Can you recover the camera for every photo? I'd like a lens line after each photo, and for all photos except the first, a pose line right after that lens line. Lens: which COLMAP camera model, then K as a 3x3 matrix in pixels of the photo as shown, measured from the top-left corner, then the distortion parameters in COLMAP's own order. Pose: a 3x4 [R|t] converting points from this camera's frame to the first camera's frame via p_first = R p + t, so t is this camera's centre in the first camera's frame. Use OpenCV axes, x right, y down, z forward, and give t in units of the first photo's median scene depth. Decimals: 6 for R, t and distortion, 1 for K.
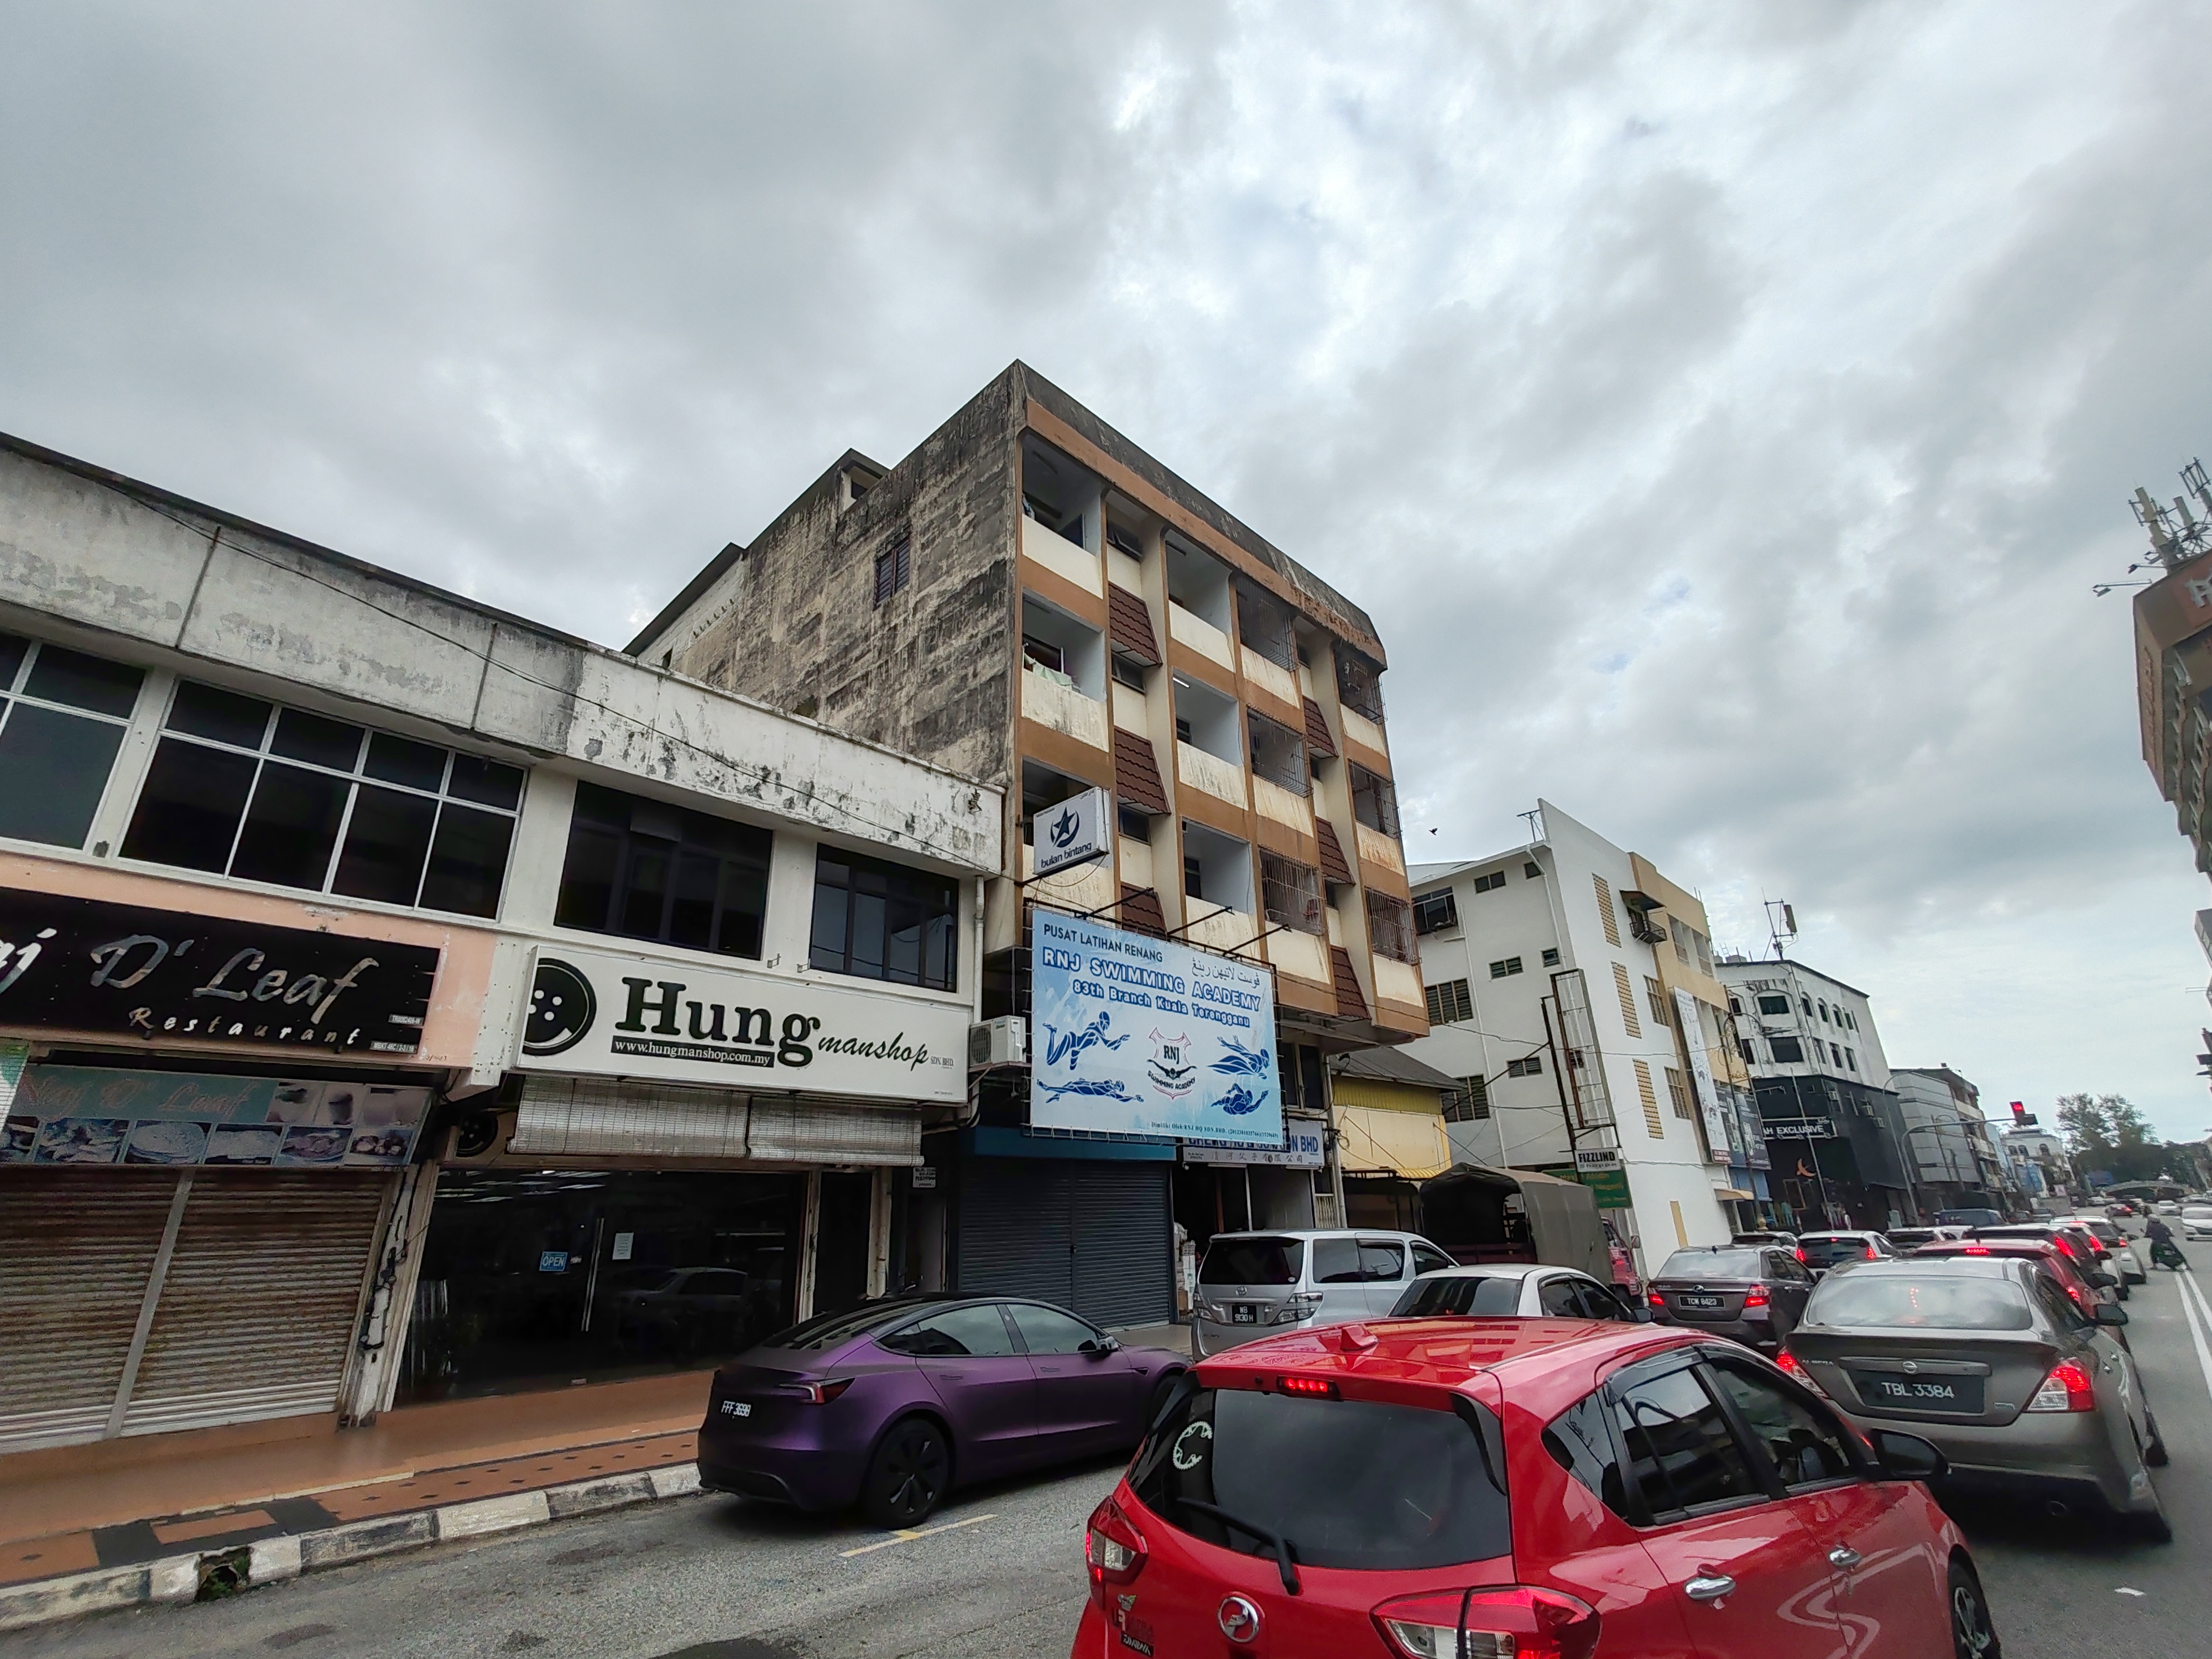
lens RADIAL K [[1001.0, 0, 1101.0], [0, 1001.0, 837.4], [0, 0, 1]] dist [-0.003726, 0.005412]
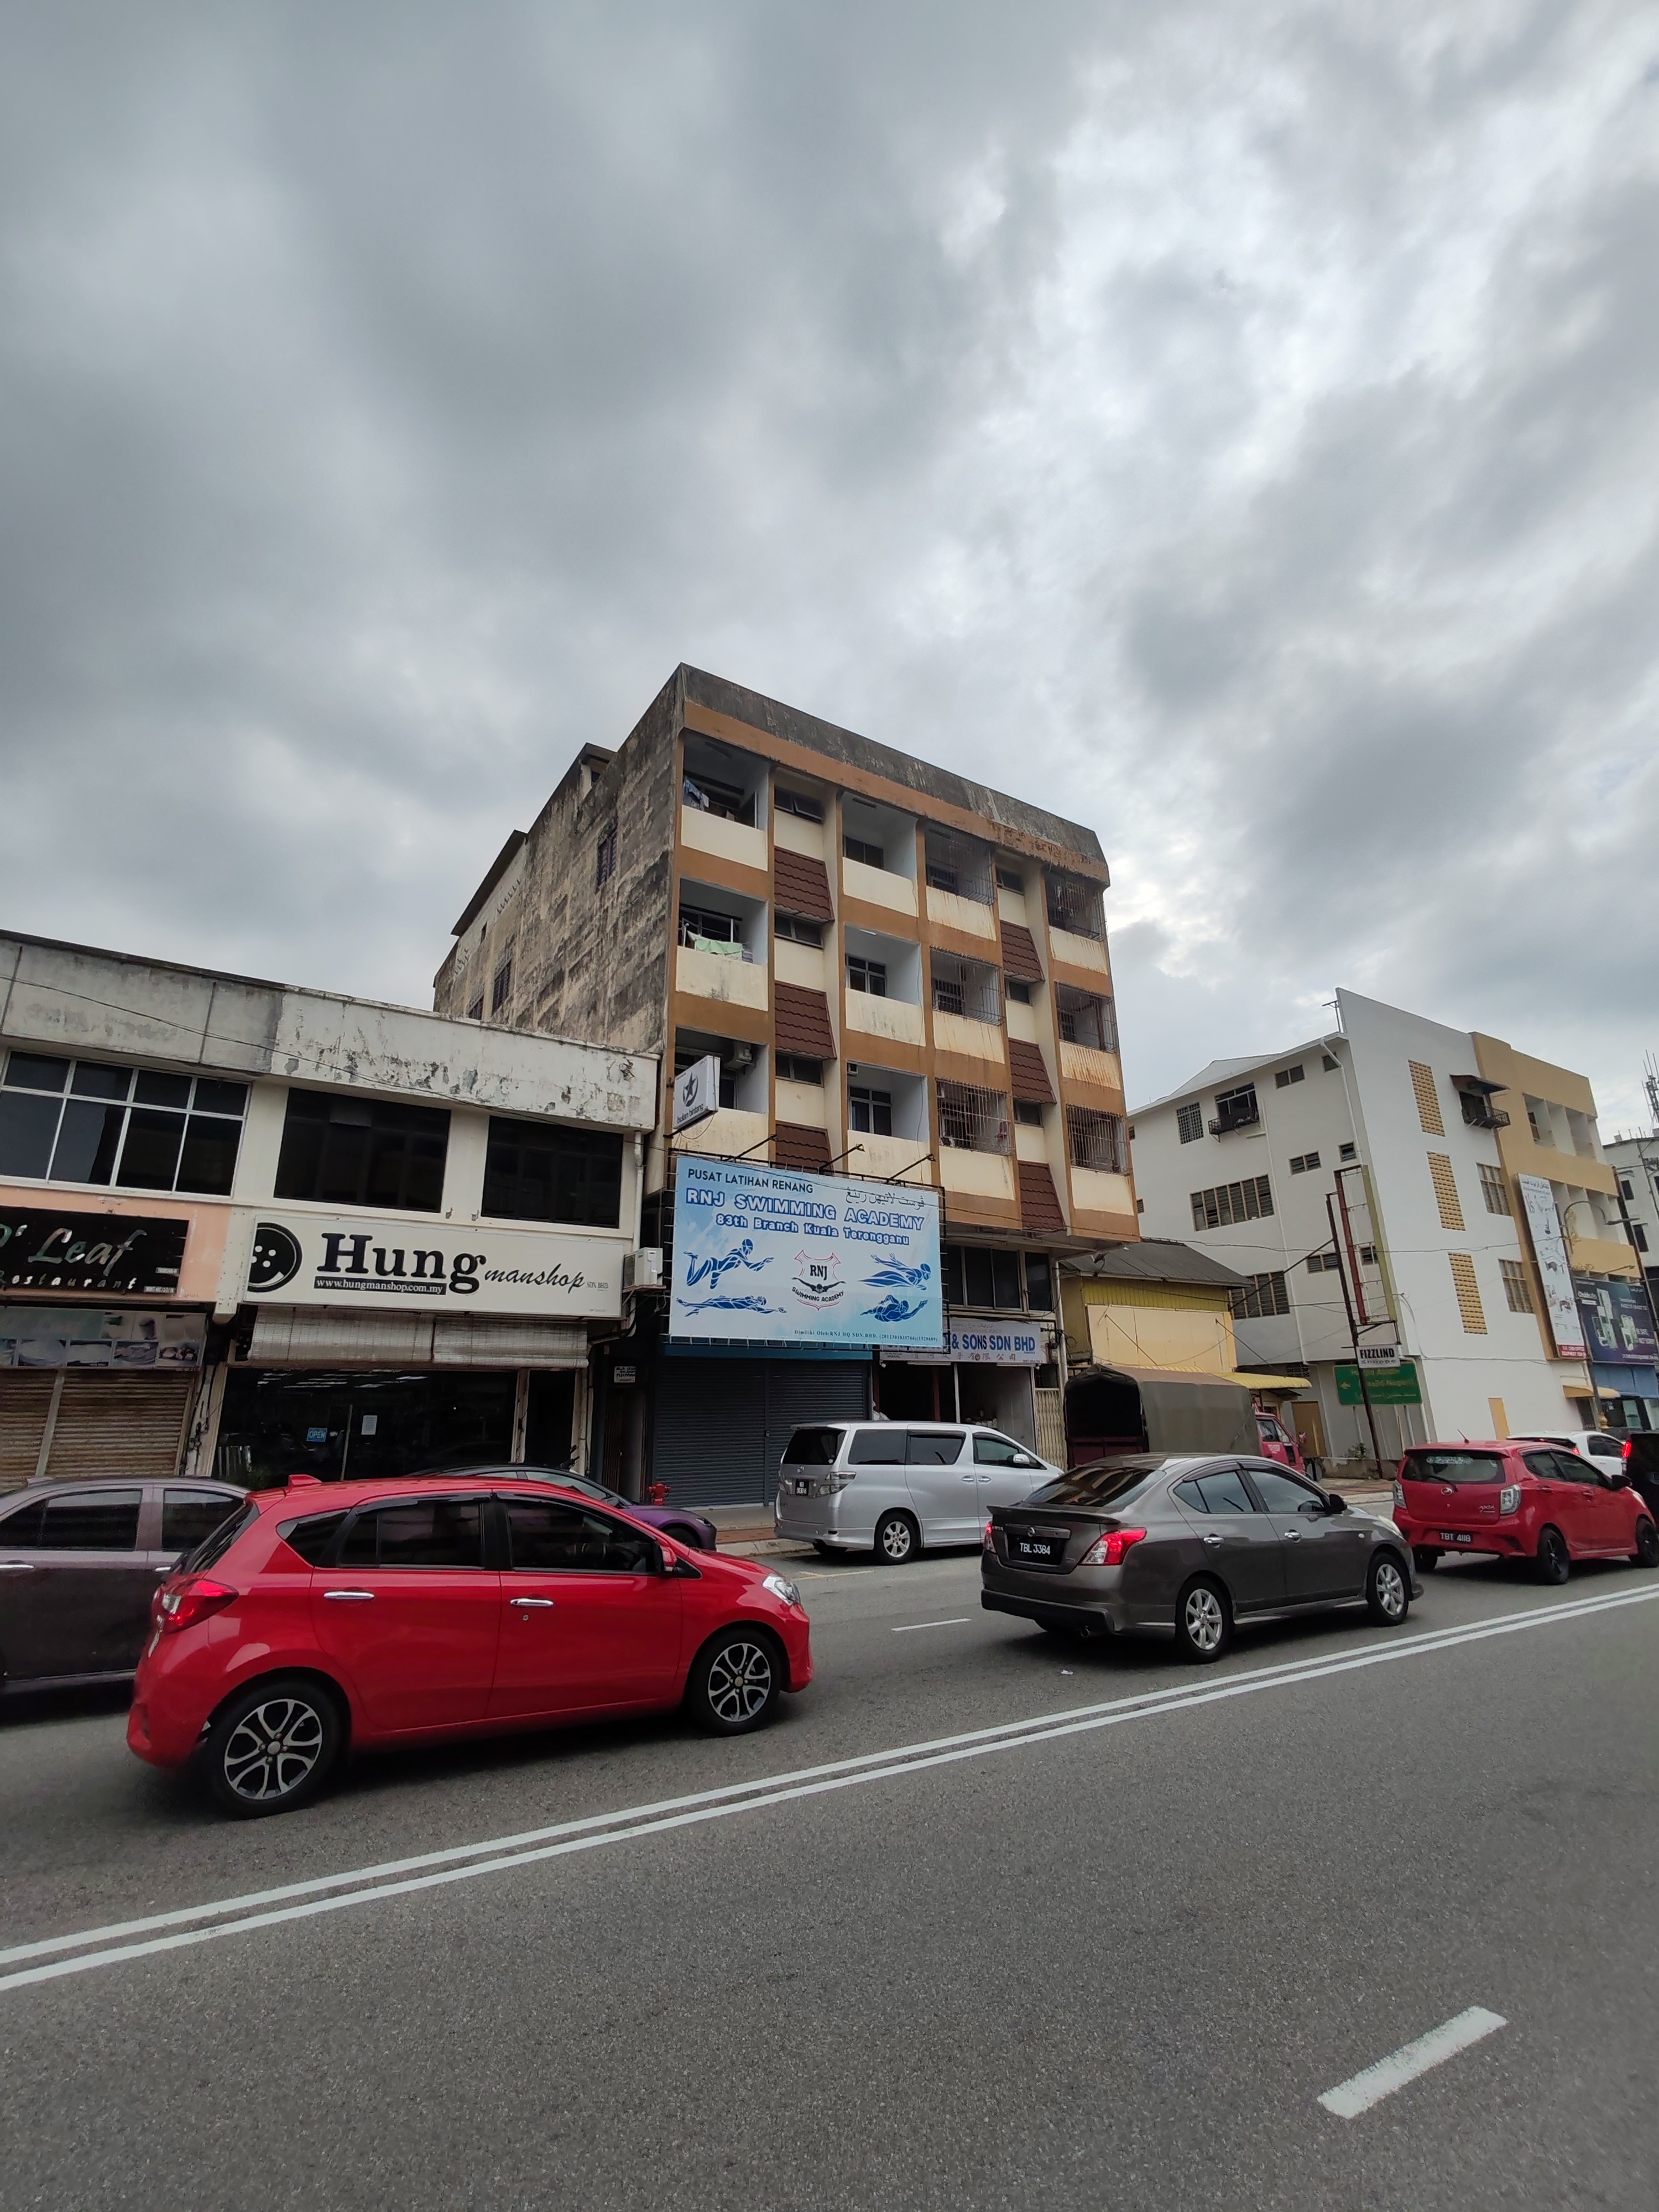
lens RADIAL K [[1001.6, 0, 819.4], [0, 1001.6, 1095.9], [0, 0, 1]] dist [-0.003310, 0.000176]
pose [[0.975685, -0.052525, -0.212792, 0.365179], [0.066488, 0.996041, 0.058997, -0.061849], [0.208850, -0.071711, 0.975315, -0.133826]]
